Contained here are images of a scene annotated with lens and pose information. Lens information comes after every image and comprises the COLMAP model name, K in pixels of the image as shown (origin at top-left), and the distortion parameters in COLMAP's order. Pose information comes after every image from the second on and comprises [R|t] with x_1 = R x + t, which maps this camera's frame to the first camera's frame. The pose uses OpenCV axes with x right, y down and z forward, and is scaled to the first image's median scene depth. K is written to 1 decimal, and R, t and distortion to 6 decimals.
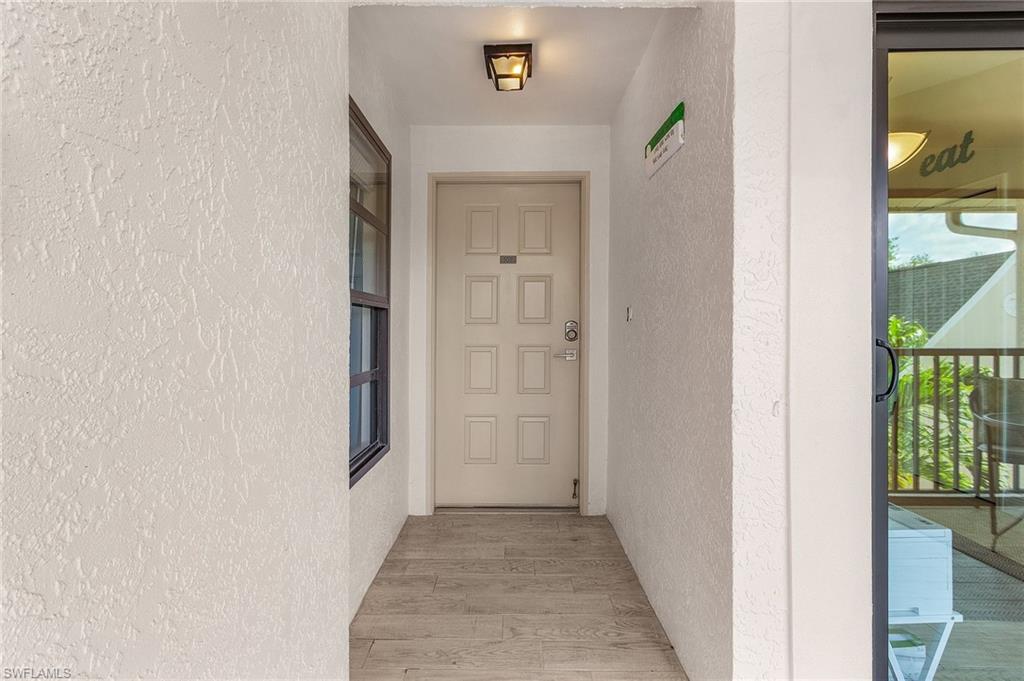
lens RADIAL K [[484.0, 0, 509.0], [0, 484.0, 333.2], [0, 0, 1]] dist [0.003464, 0.000730]
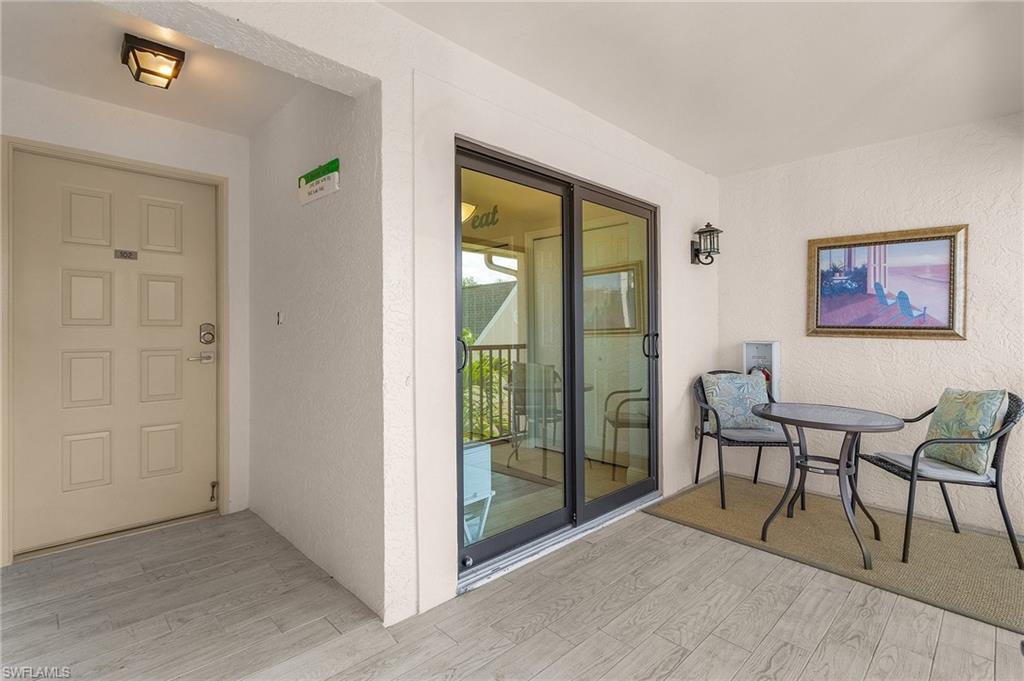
lens RADIAL K [[487.4, 0, 513.7], [0, 487.4, 329.1], [0, 0, 1]] dist [0.007860, -0.005736]
pose [[0.701613, 0.004958, 0.712541, -0.150864], [0.008579, 0.999845, -0.015404, 0.006985], [-0.712506, 0.016921, 0.701461, -0.158822]]
